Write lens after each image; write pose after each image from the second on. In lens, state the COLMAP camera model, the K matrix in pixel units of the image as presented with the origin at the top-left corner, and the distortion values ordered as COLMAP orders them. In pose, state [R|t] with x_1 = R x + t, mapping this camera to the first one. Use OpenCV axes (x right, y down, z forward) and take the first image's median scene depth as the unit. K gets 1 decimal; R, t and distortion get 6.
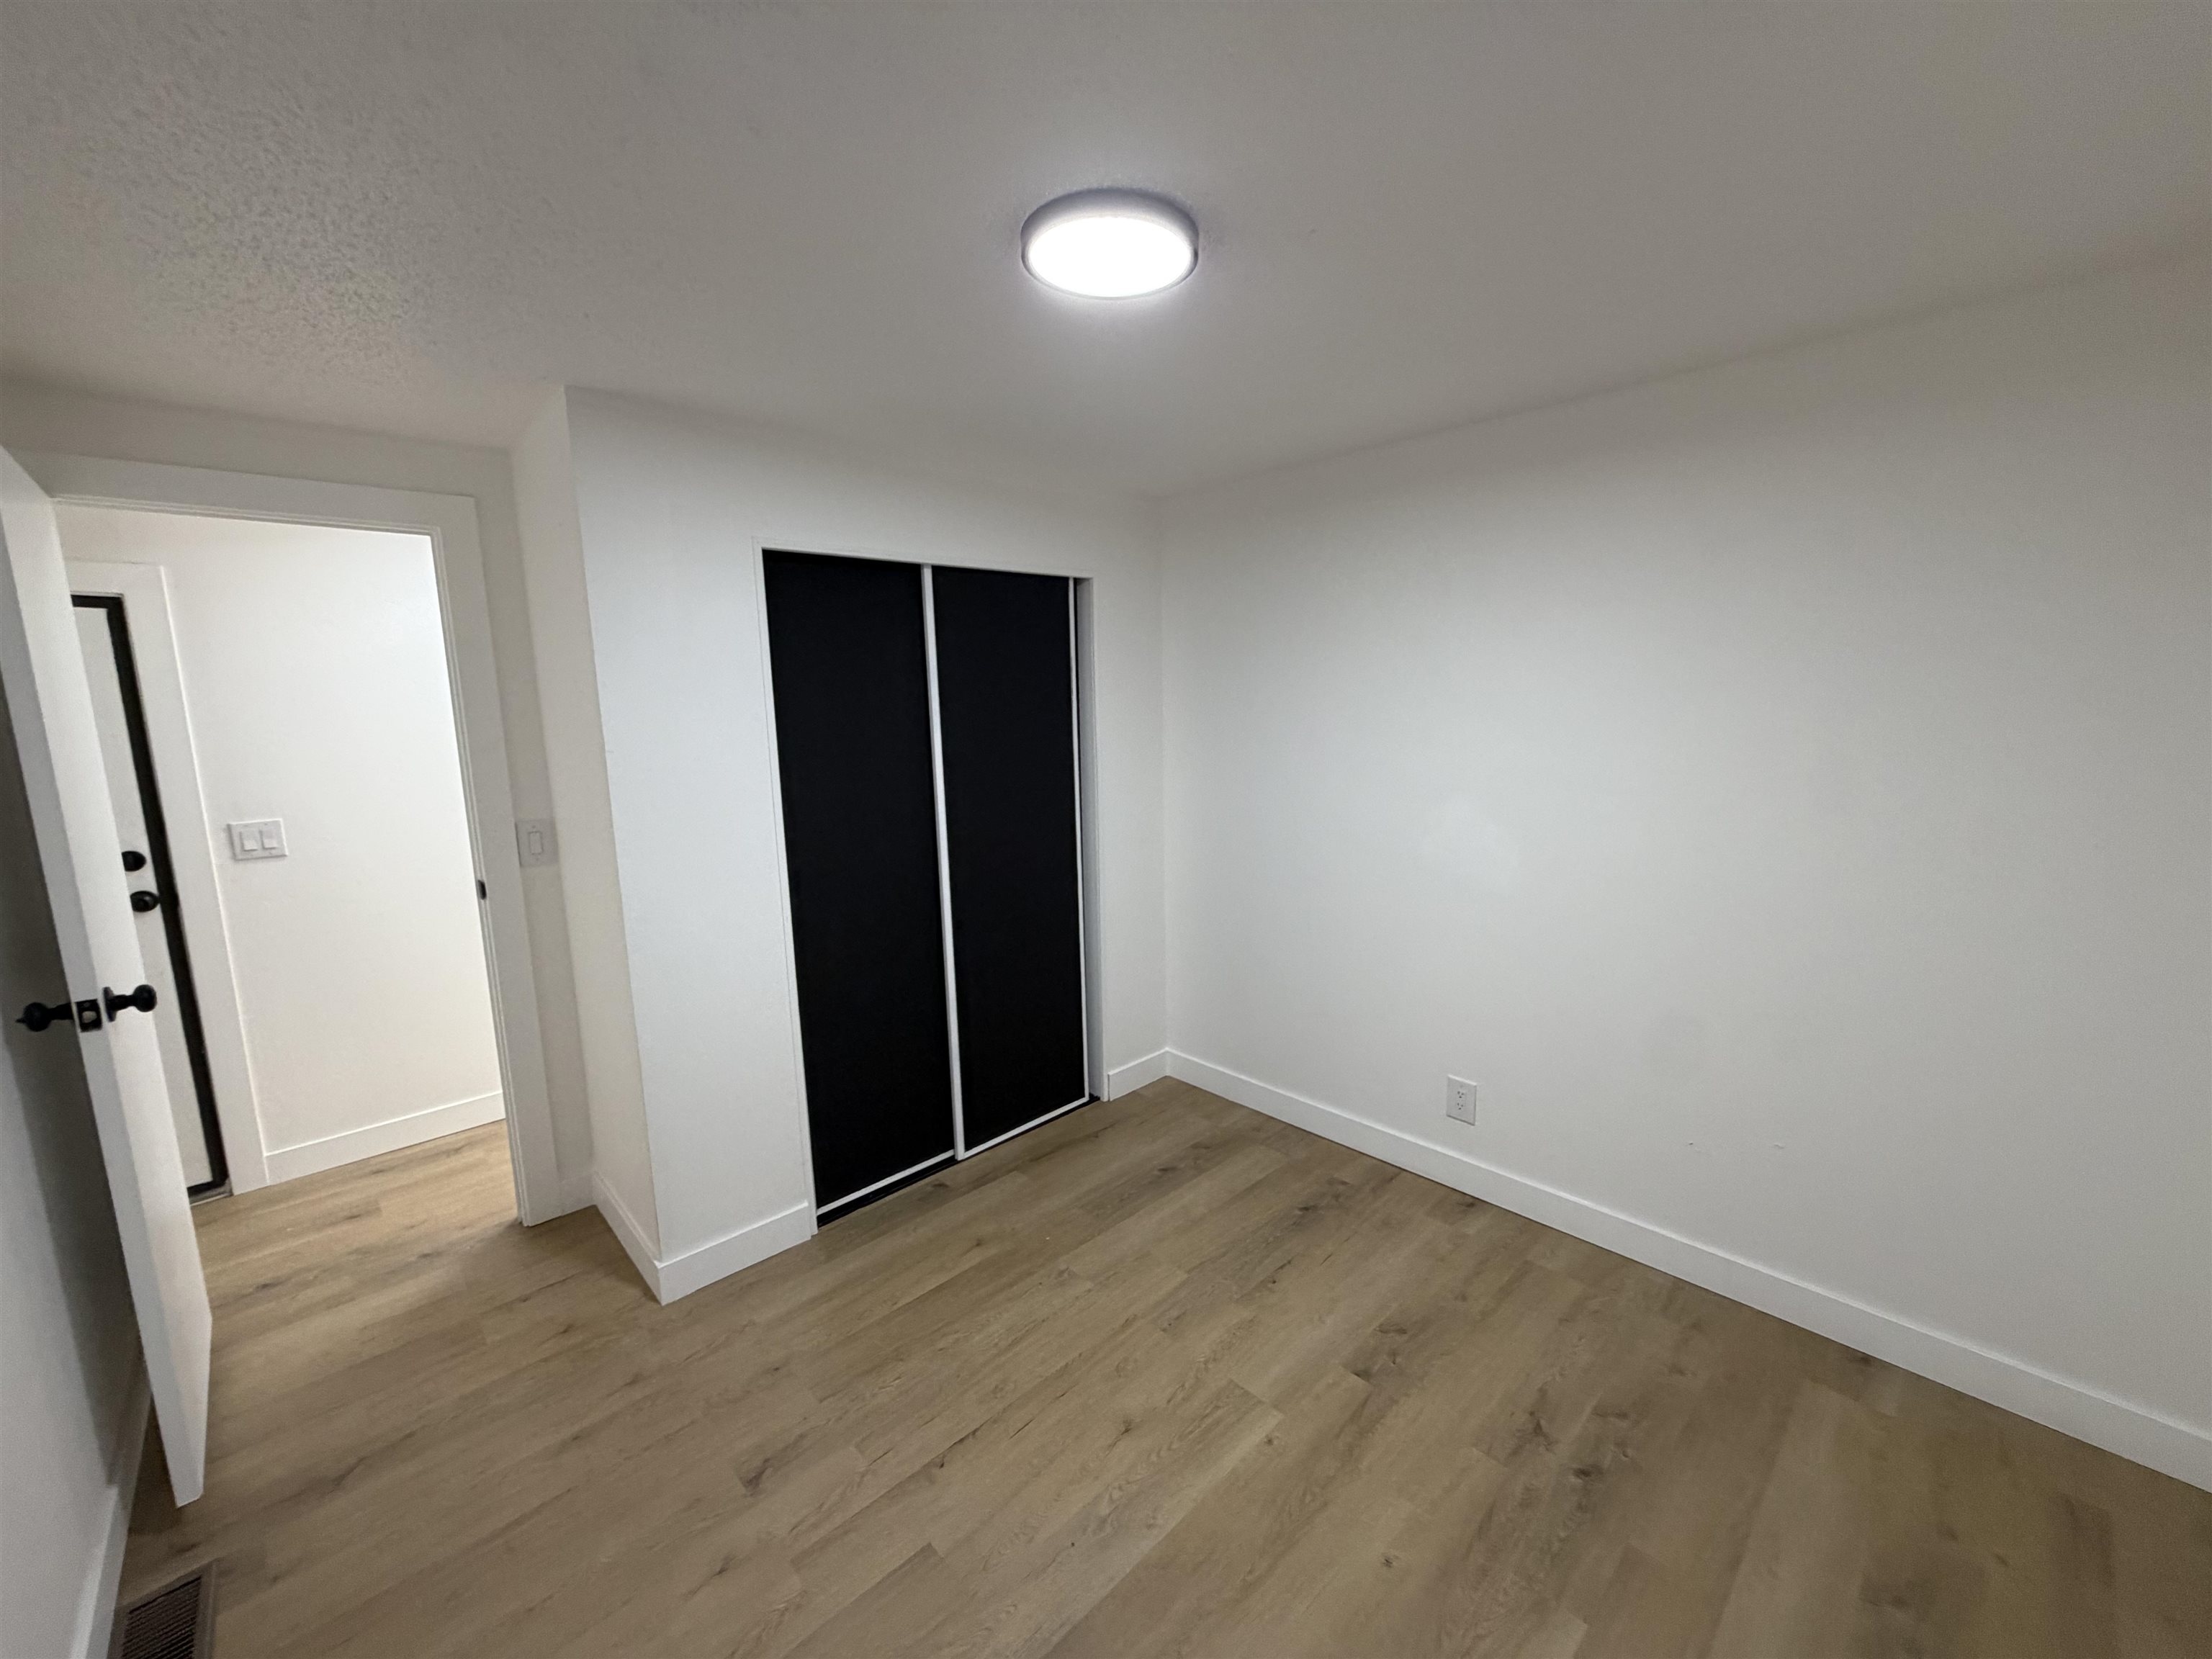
lens RADIAL K [[877.9, 0, 1105.7], [0, 877.9, 828.3], [0, 0, 1]] dist [-0.003075, 0.000512]
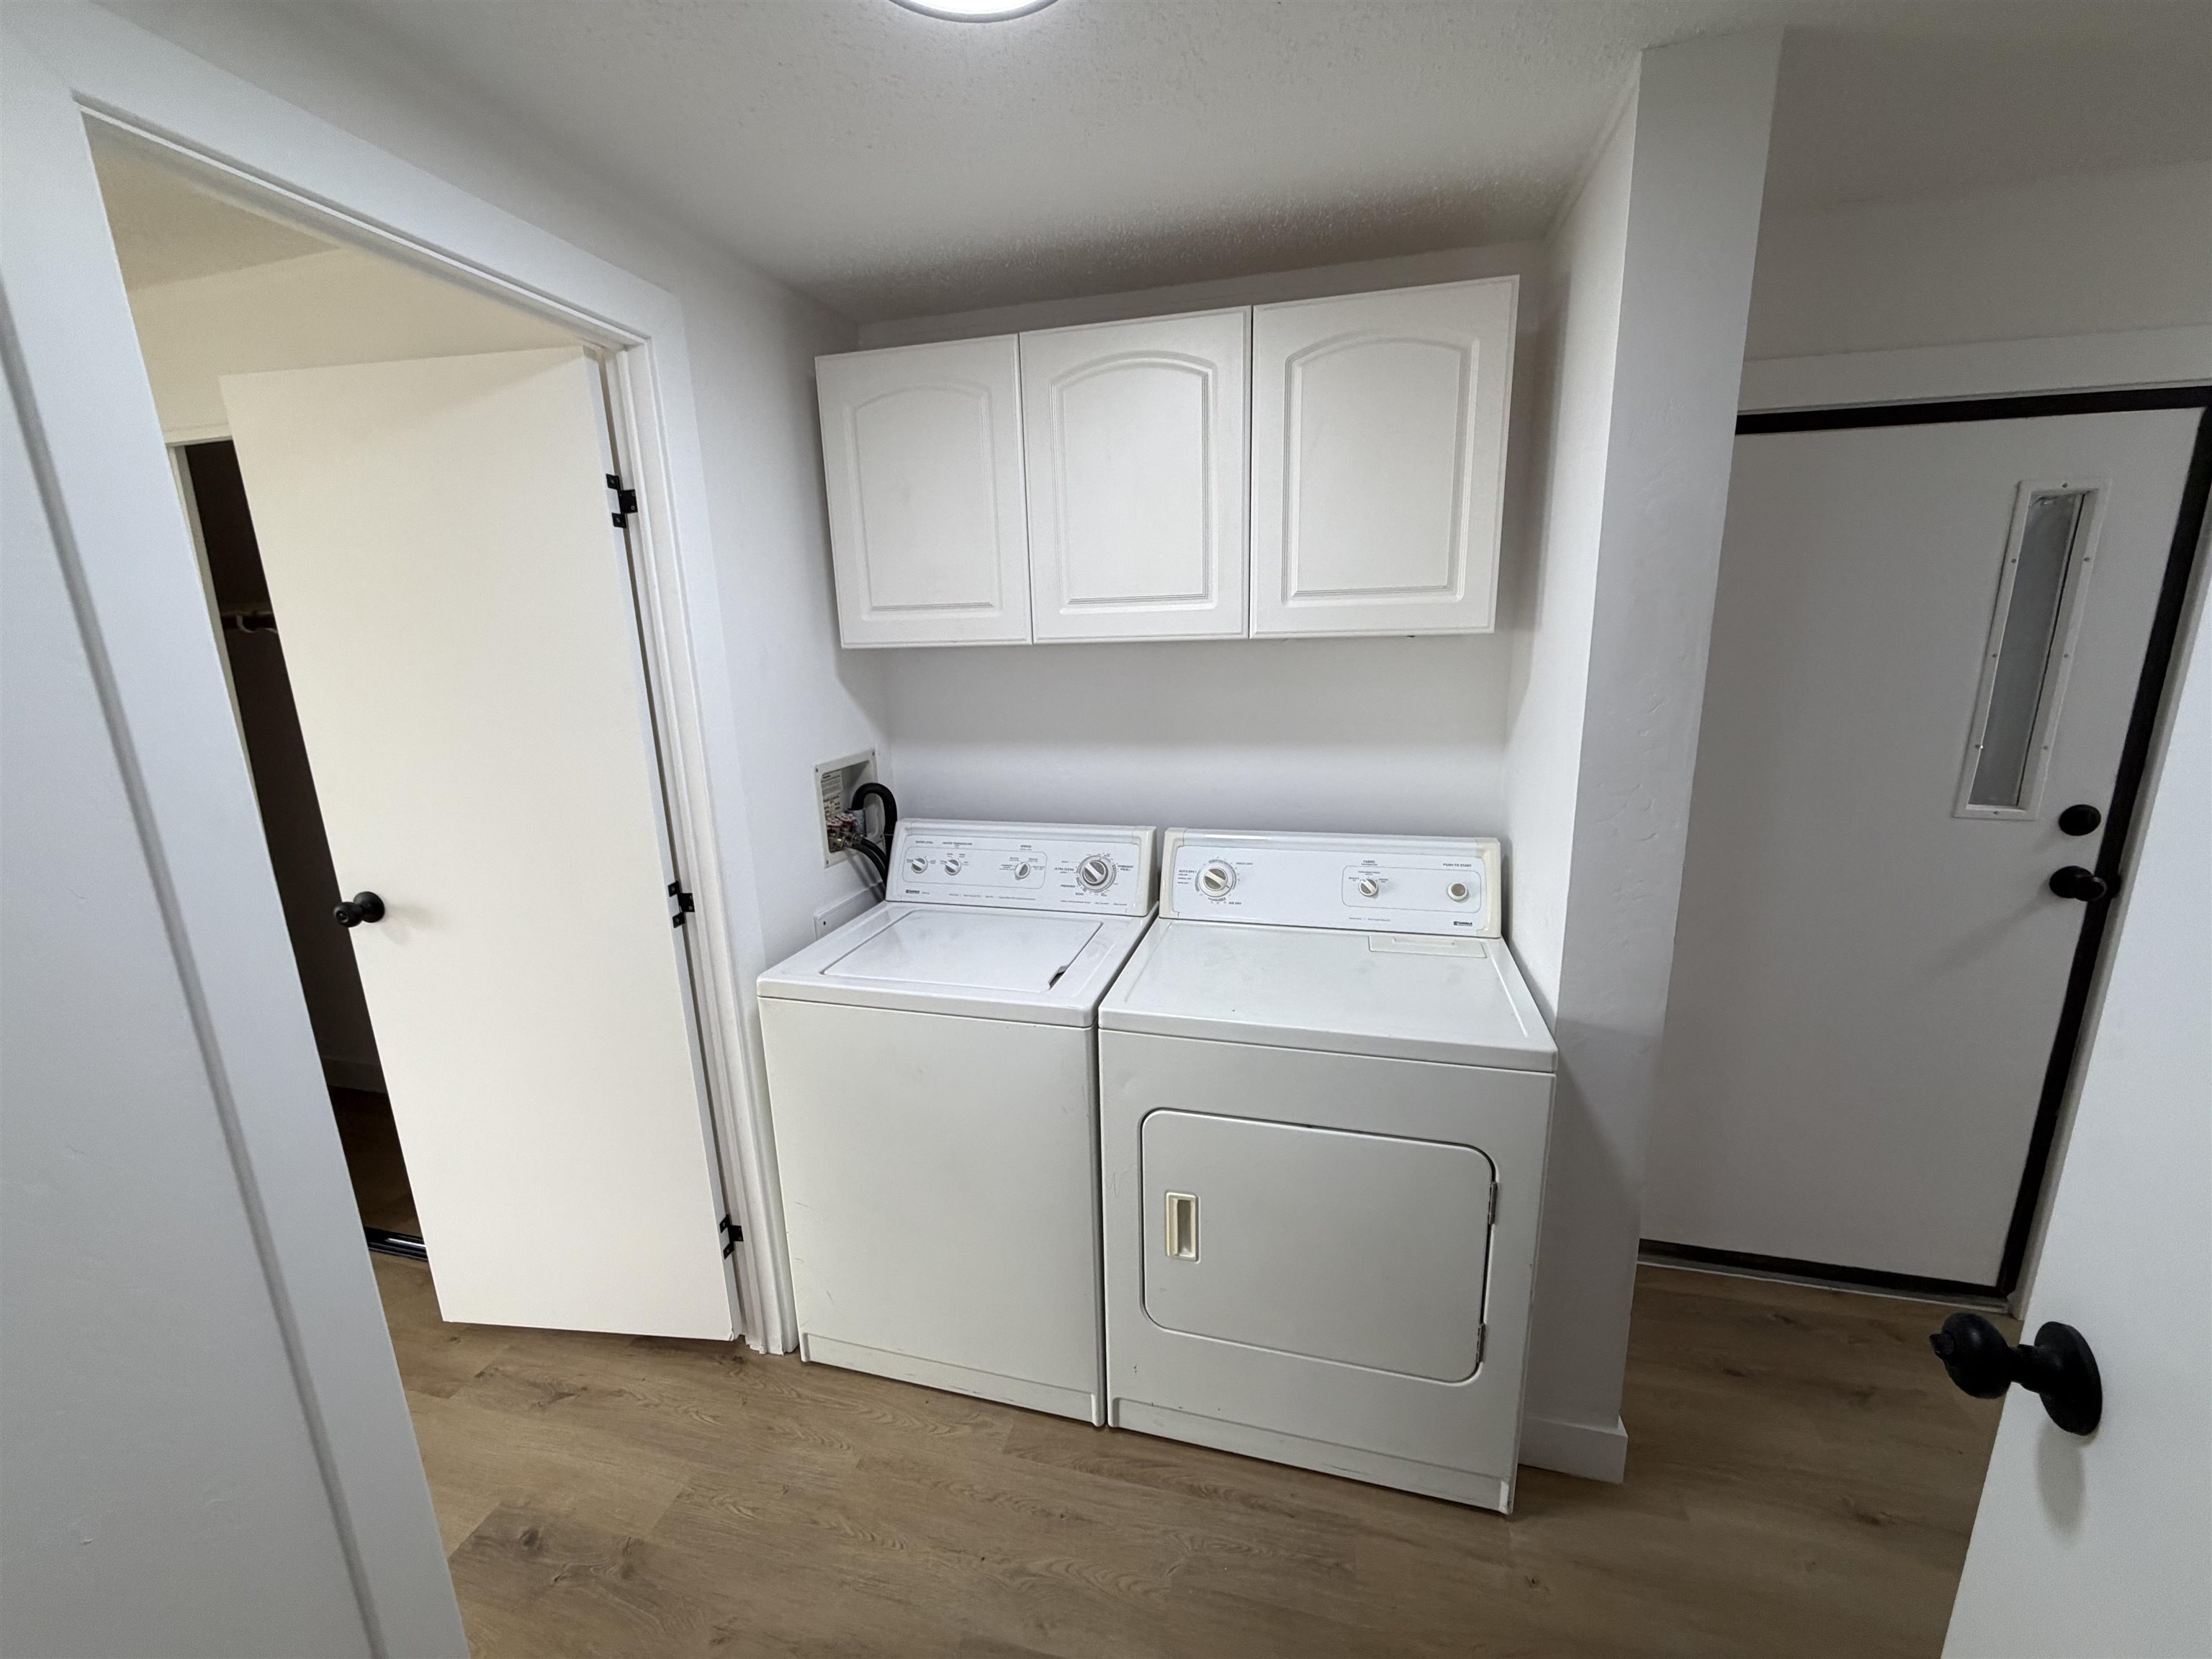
lens RADIAL K [[877.9, 0, 1104.7], [0, 877.9, 814.2], [0, 0, 1]] dist [-0.003075, 0.000512]
pose [[0.546208, 0.197648, -0.813998, -0.975504], [-0.109222, 0.980272, 0.164732, 0.005629], [0.830498, -0.001071, 0.557020, 0.049405]]
